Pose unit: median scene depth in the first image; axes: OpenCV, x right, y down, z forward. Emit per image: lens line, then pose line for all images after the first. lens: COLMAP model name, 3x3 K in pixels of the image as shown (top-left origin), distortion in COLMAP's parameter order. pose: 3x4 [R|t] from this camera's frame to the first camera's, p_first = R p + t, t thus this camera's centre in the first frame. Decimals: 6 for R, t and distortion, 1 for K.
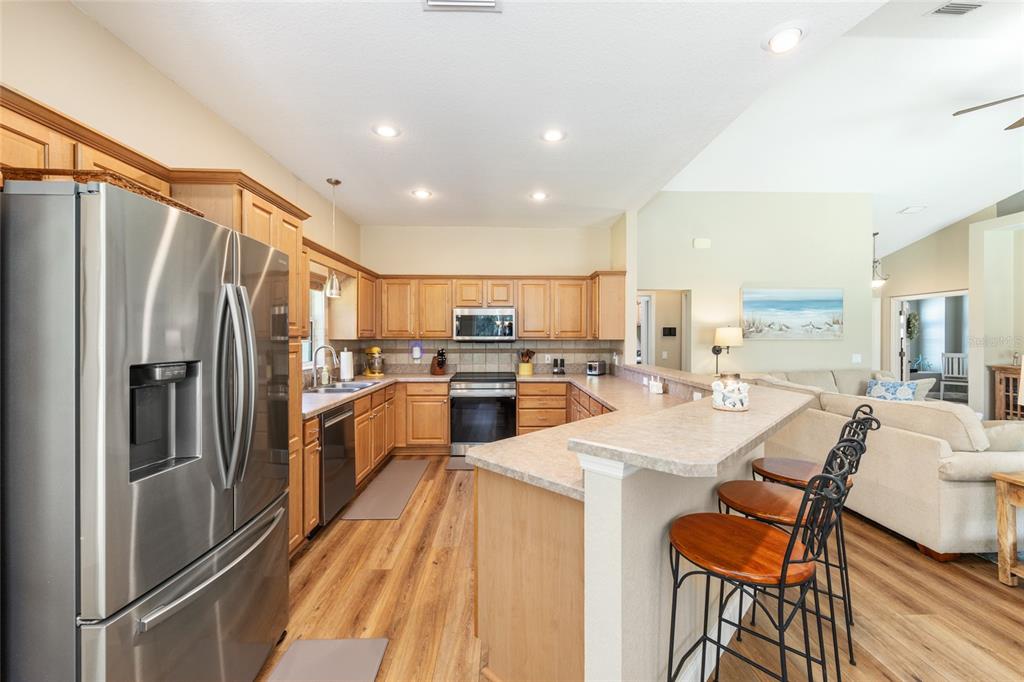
lens RADIAL K [[410.9, 0, 514.5], [0, 410.9, 337.2], [0, 0, 1]] dist [-0.001865, -0.000150]
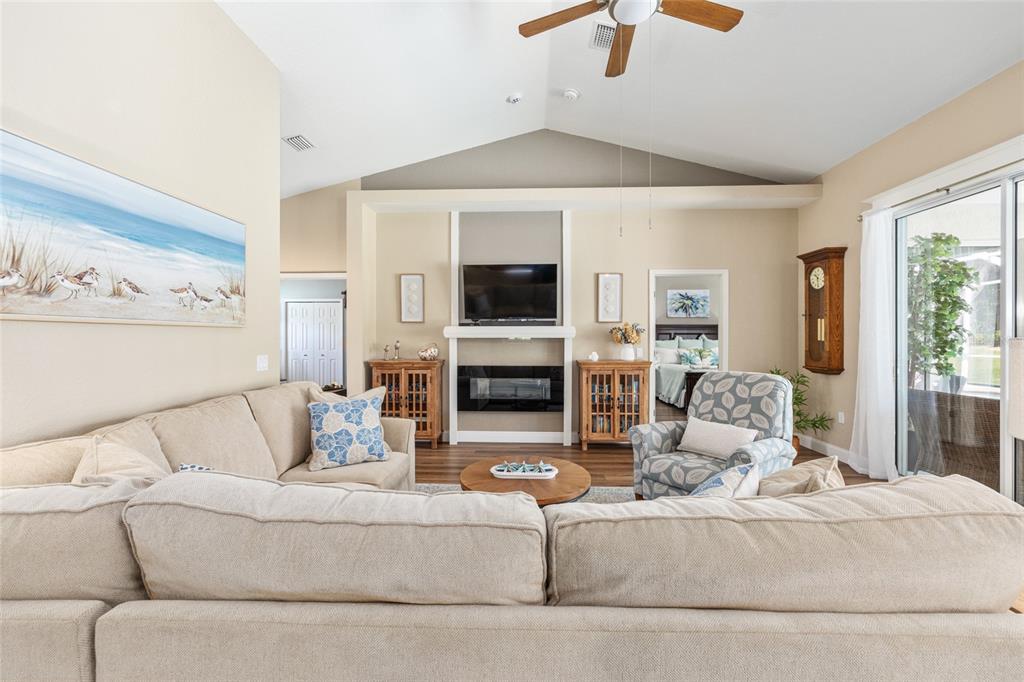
lens RADIAL K [[410.9, 0, 514.5], [0, 410.9, 337.2], [0, 0, 1]] dist [-0.001865, -0.000150]
pose [[0.063854, -0.000567, 0.997959, 0.327838], [0.002083, 0.999998, 0.000435, 0.018802], [-0.997957, 0.002051, 0.063855, 0.646167]]
